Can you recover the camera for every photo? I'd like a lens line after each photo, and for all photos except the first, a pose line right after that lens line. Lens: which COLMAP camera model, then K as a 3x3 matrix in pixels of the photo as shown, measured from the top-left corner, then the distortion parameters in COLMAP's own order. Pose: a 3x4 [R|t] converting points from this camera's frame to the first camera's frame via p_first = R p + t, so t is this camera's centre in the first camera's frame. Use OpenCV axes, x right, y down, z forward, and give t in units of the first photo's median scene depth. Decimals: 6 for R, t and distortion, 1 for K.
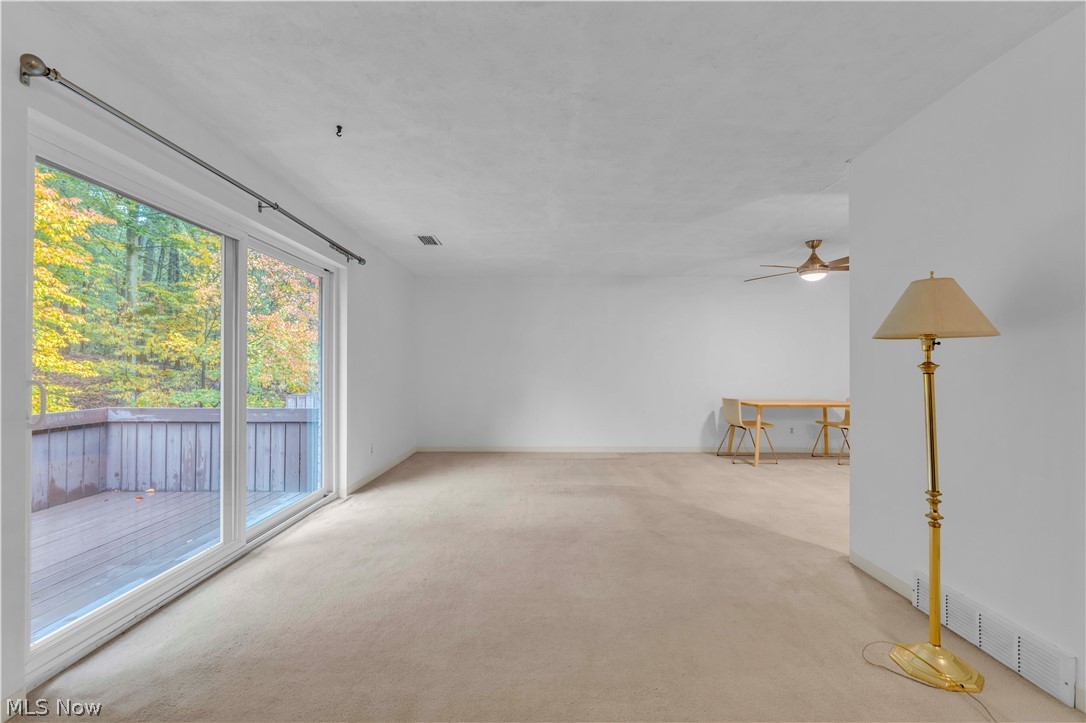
lens RADIAL K [[441.9, 0, 538.1], [0, 441.9, 366.2], [0, 0, 1]] dist [0.000159, -0.000846]
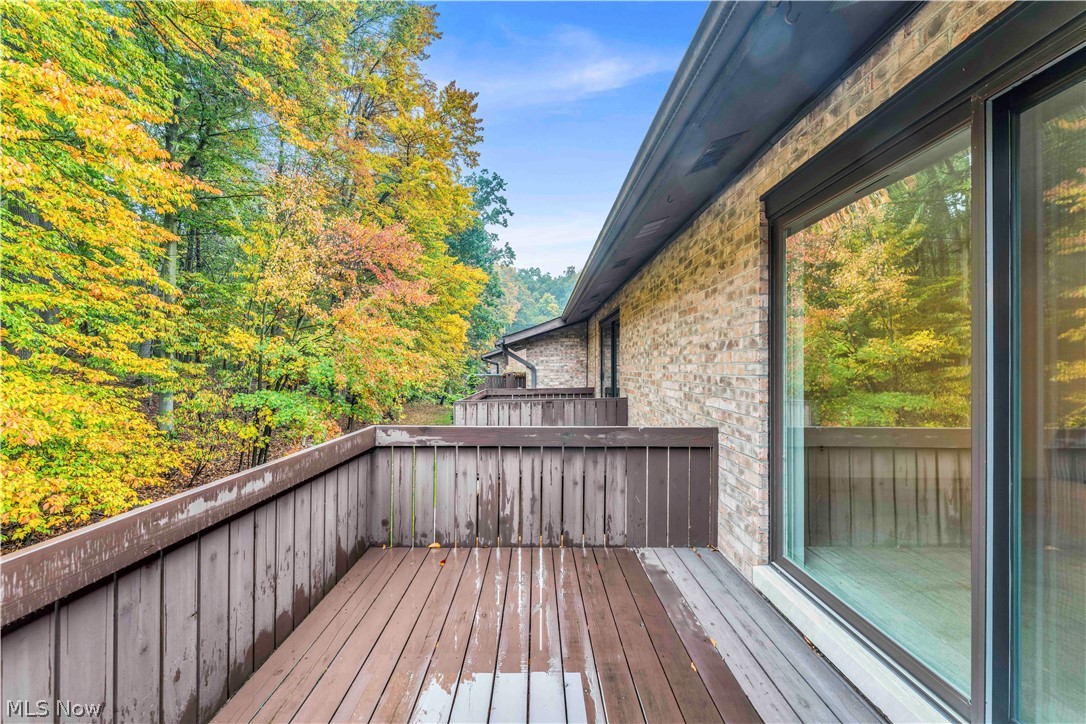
lens RADIAL K [[448.5, 0, 543.6], [0, 448.5, 365.2], [0, 0, 1]] dist [-0.002880, -0.001069]
pose [[0.999936, 0.002338, 0.011066, -0.712344], [-0.002325, 0.999997, -0.001204, -0.001091], [-0.011069, 0.001178, 0.999938, 0.293662]]
